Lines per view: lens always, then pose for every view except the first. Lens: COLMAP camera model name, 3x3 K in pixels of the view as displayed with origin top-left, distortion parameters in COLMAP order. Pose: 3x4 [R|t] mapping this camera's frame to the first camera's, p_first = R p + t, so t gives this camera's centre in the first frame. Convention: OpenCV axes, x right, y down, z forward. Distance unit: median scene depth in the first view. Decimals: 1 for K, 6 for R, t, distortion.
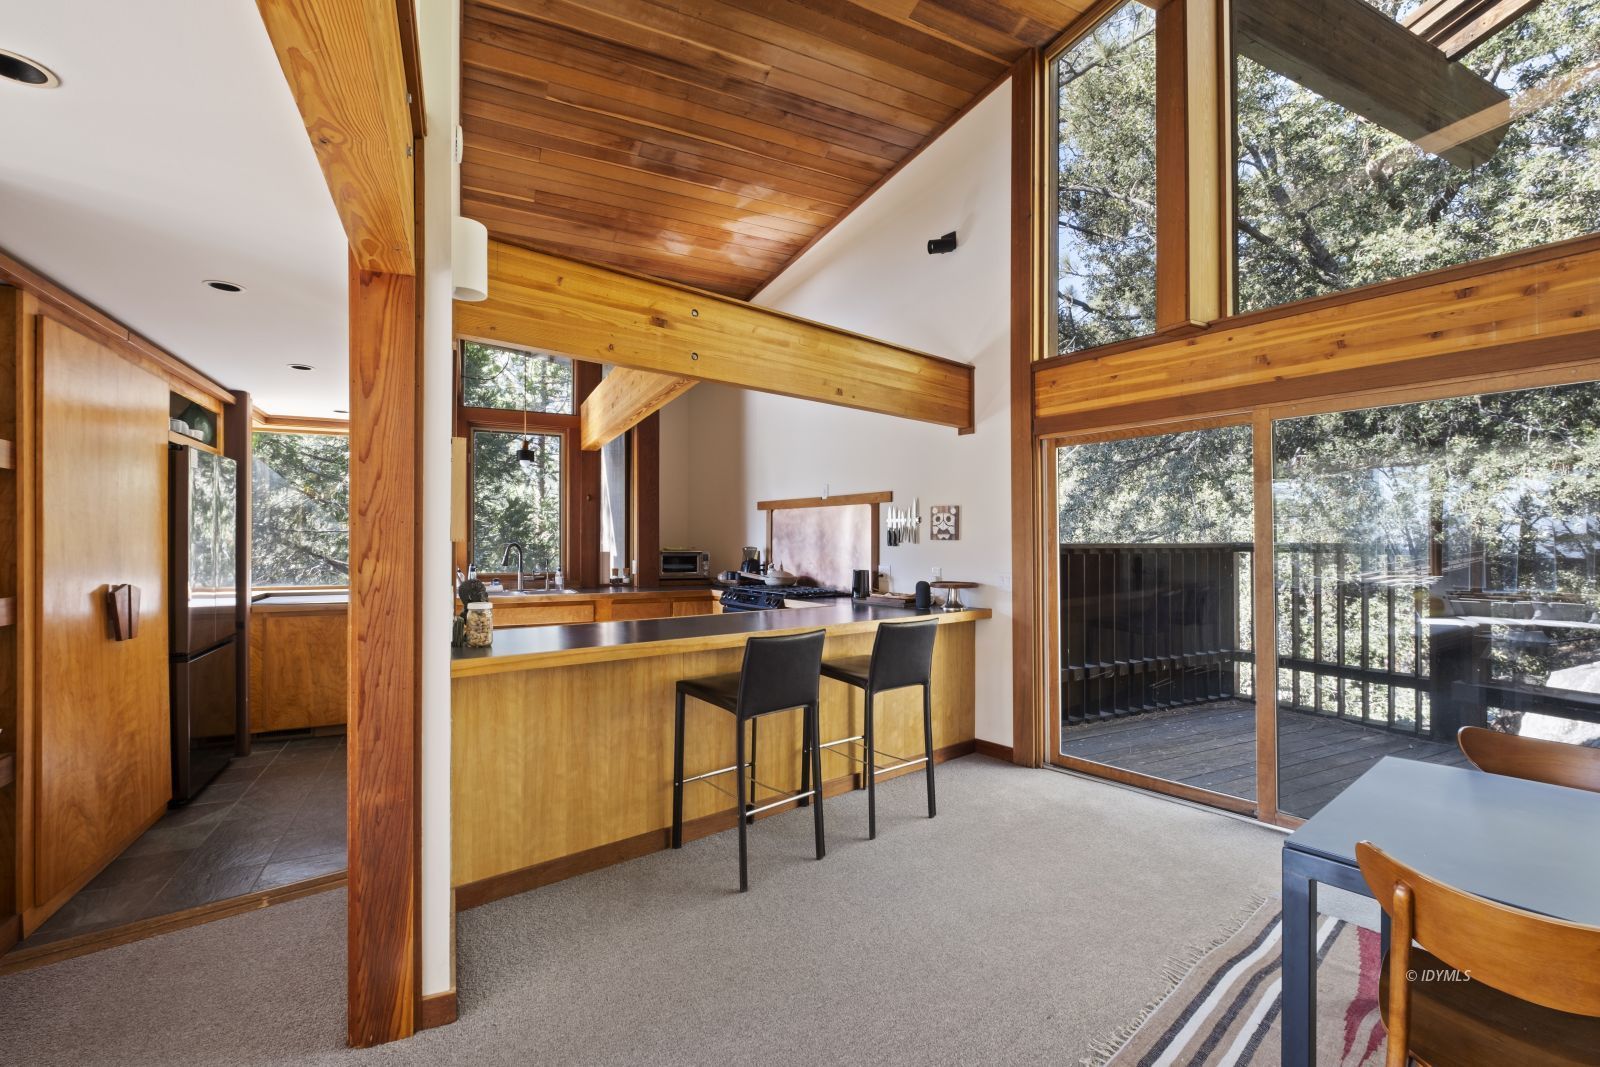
lens RADIAL K [[693.9, 0, 800.0], [0, 693.9, 533.5], [0, 0, 1]] dist [-0.000582, -0.000548]
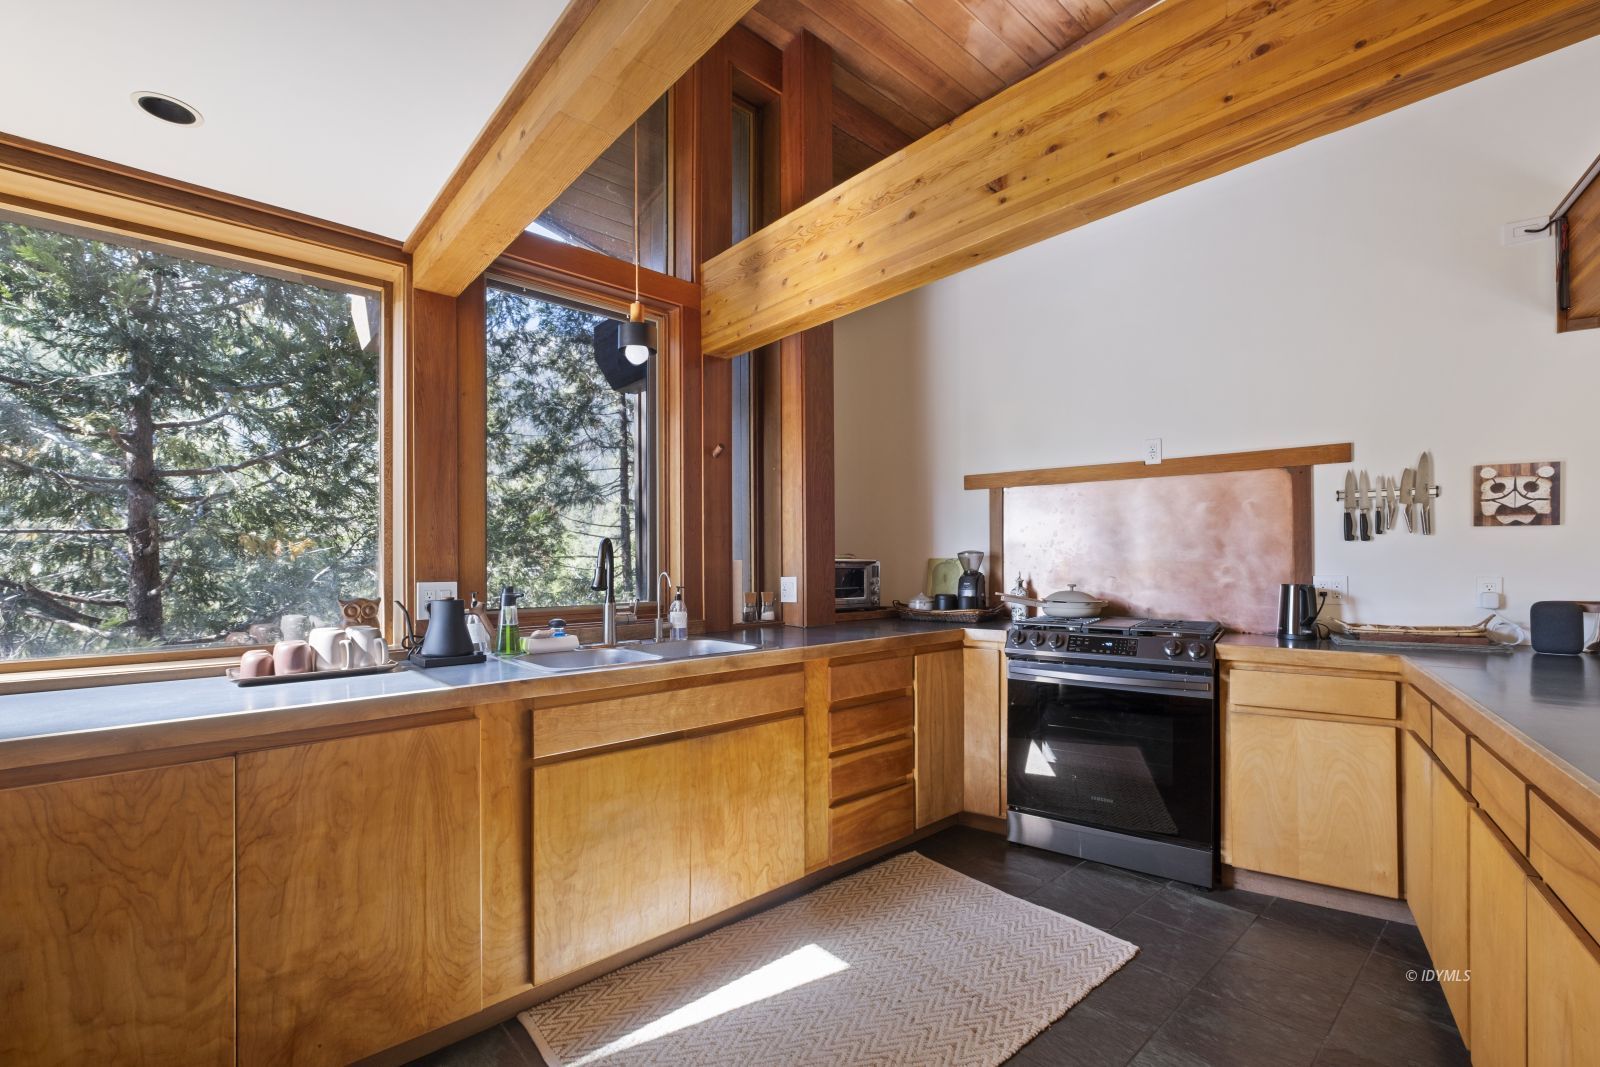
lens RADIAL K [[702.3, 0, 802.7], [0, 702.3, 560.4], [0, 0, 1]] dist [-0.010256, 0.000264]
pose [[0.960487, -0.004760, 0.278285, -0.476506], [0.005111, 0.999987, -0.000535, 0.033595], [-0.278279, 0.001936, 0.960498, 0.624290]]
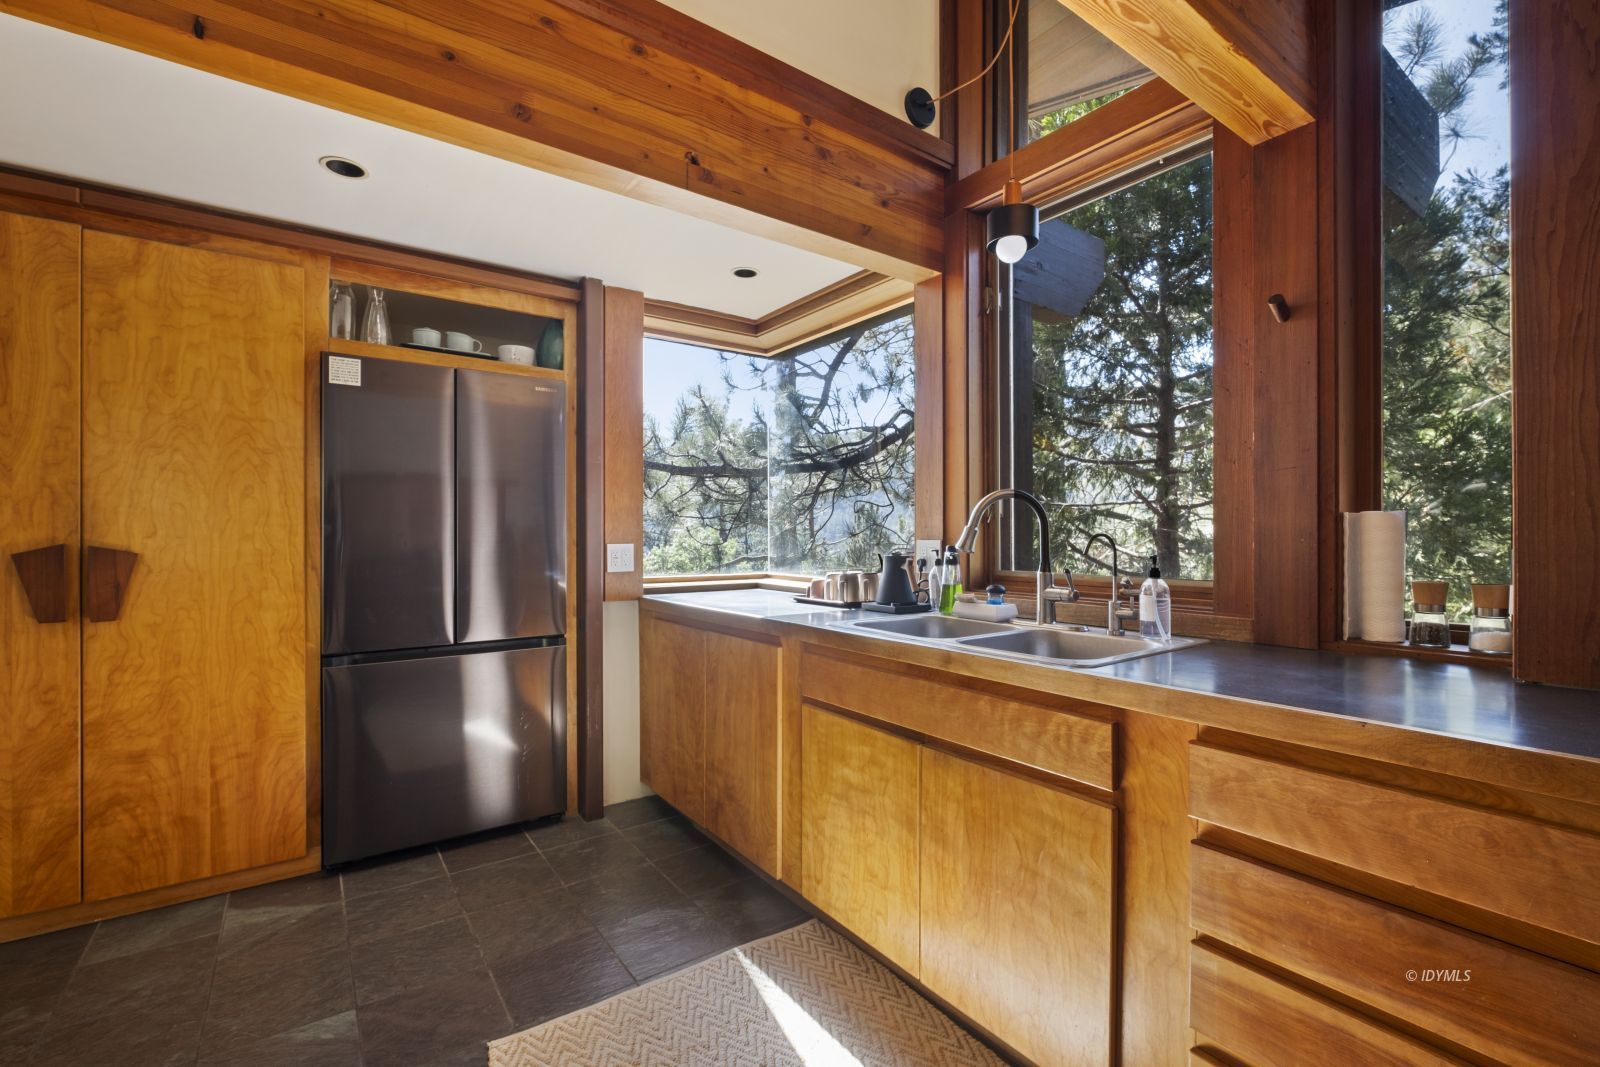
lens RADIAL K [[693.9, 0, 800.0], [0, 693.9, 533.5], [0, 0, 1]] dist [-0.000582, -0.000548]
pose [[0.165592, -0.003558, -0.986188, -0.090760], [0.005784, 0.999980, -0.002636, 0.042092], [0.986177, -0.005268, 0.165610, 0.957818]]
